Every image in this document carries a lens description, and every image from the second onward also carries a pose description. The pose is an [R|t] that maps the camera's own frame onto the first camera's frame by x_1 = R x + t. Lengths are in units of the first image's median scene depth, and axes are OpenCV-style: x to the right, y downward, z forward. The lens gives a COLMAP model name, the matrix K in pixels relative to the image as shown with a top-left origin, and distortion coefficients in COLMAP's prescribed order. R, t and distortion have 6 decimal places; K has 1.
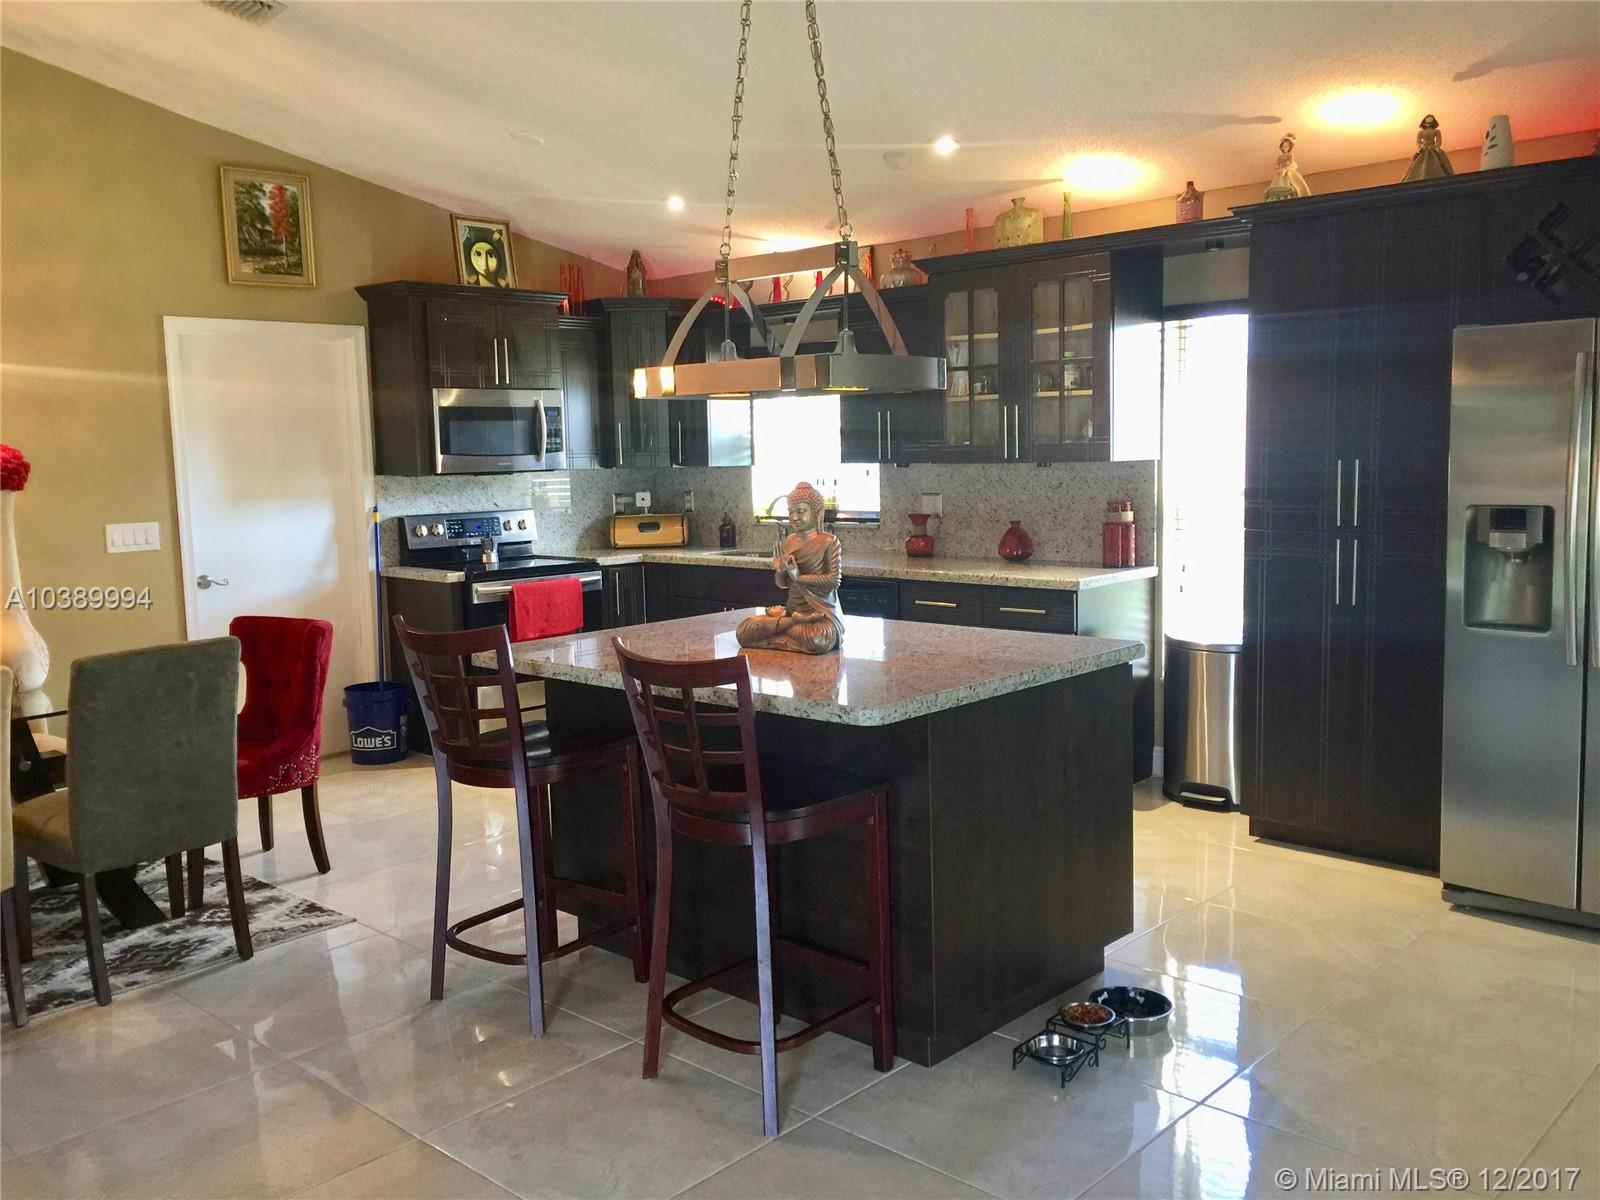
lens RADIAL K [[1364.0, 0, 804.0], [0, 1364.0, 587.2], [0, 0, 1]] dist [0.077801, -0.092555]
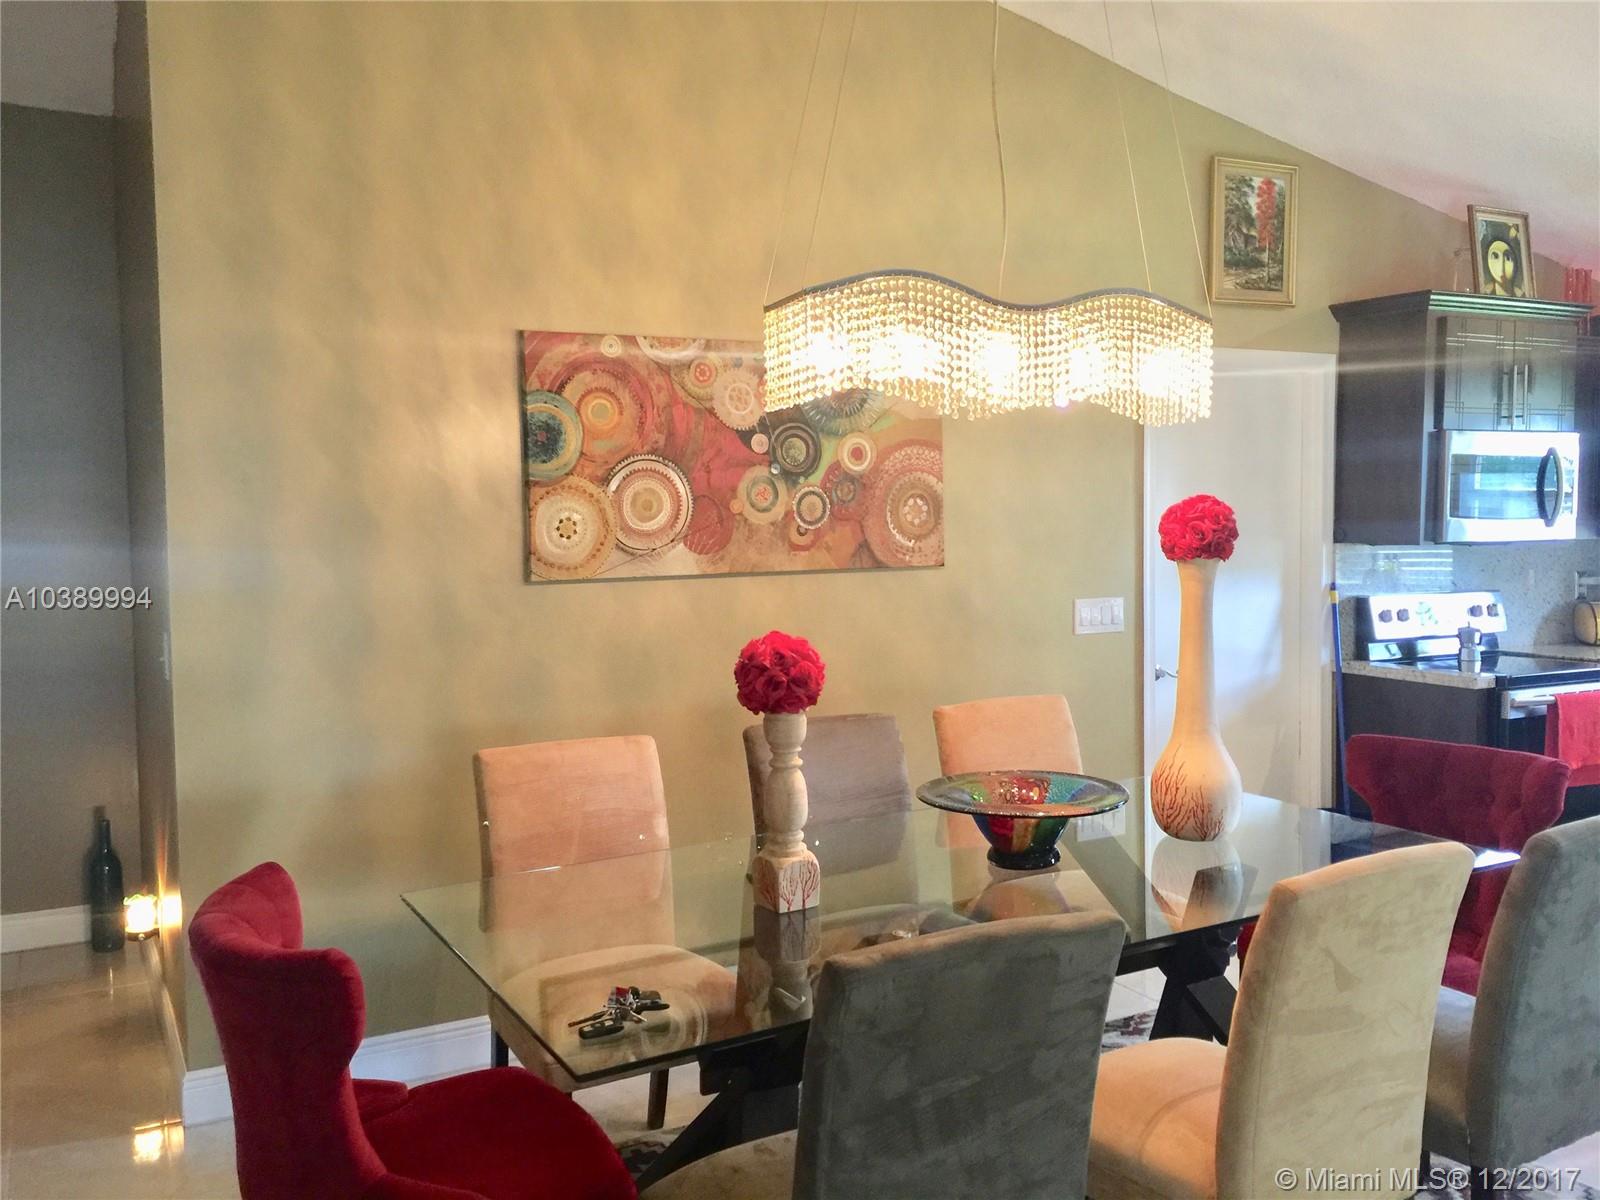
lens RADIAL K [[1364.0, 0, 820.6], [0, 1364.0, 586.0], [0, 0, 1]] dist [0.077801, -0.092555]
pose [[0.952510, 0.029936, -0.303034, -0.384131], [-0.045167, 0.998037, -0.043378, -0.010705], [0.301140, 0.055005, 0.951992, 0.181018]]
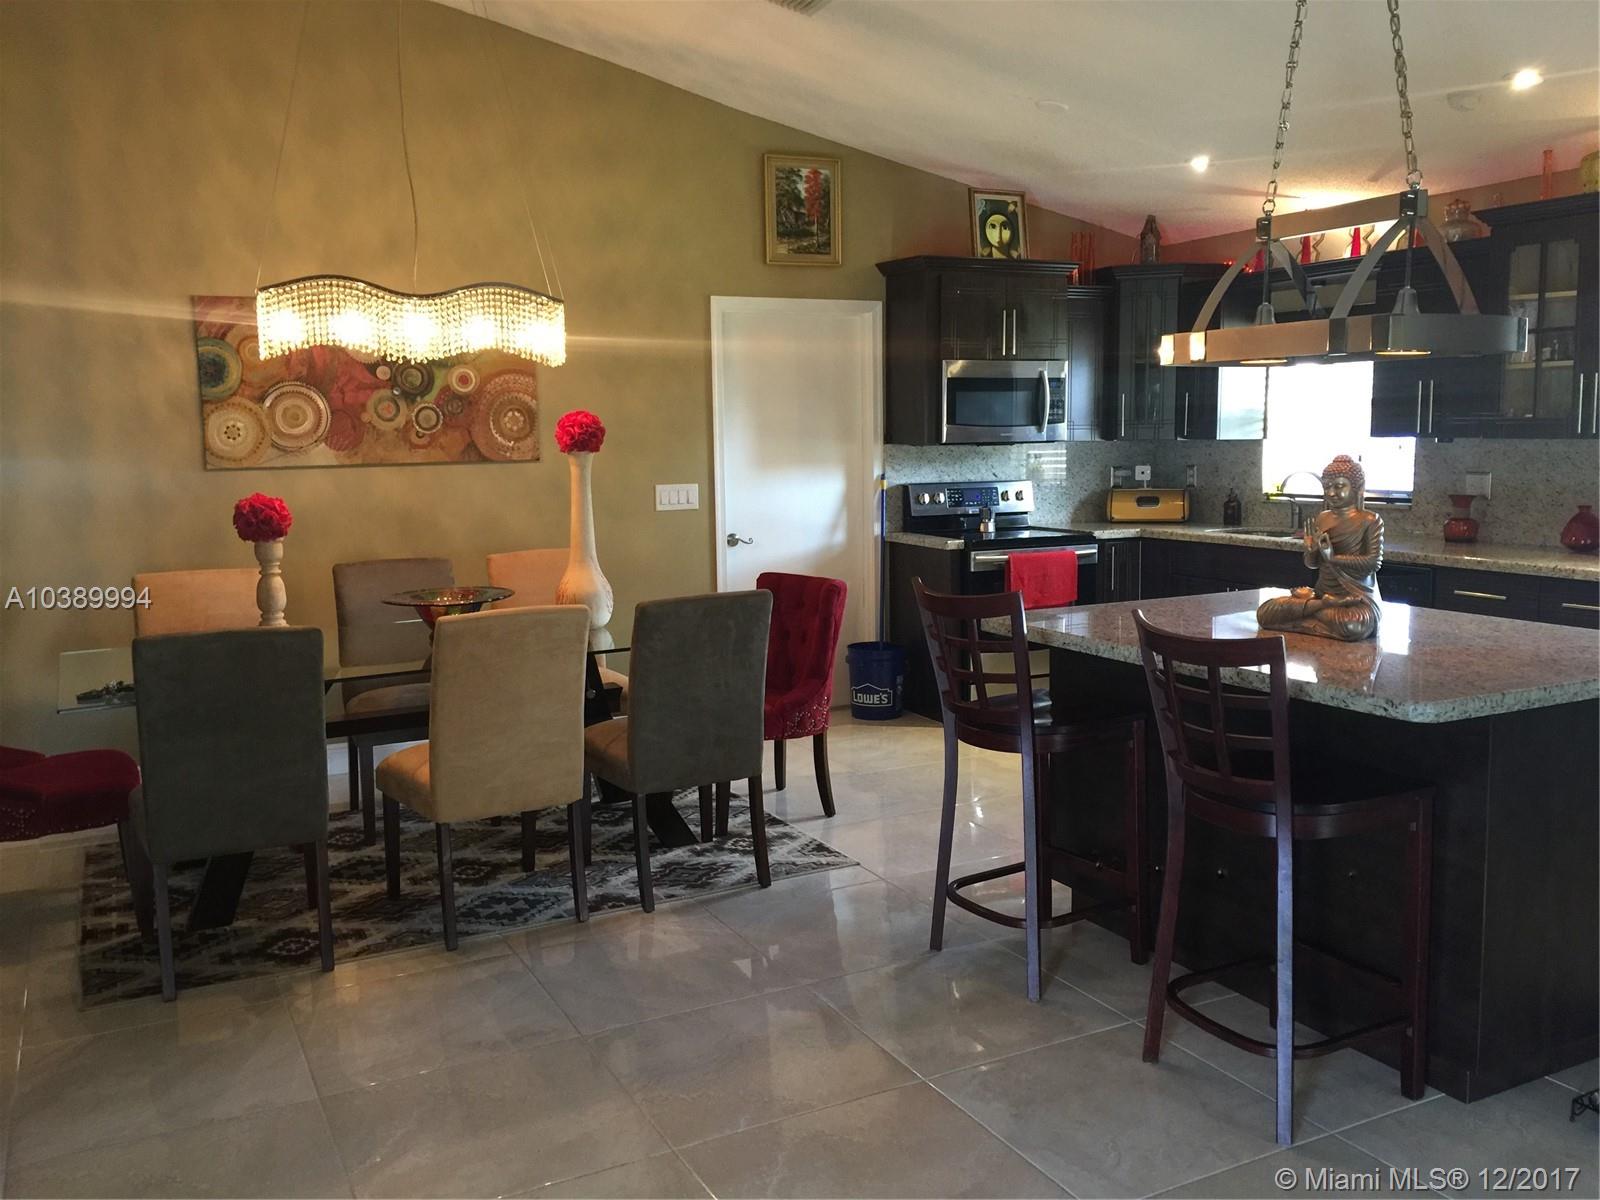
lens RADIAL K [[1364.0, 0, 815.6], [0, 1364.0, 586.4], [0, 0, 1]] dist [0.077801, -0.092555]
pose [[0.943482, 0.050509, -0.327552, -0.017102], [-0.044624, 0.998679, 0.025461, 0.002627], [0.328405, -0.009406, 0.944490, 0.000064]]
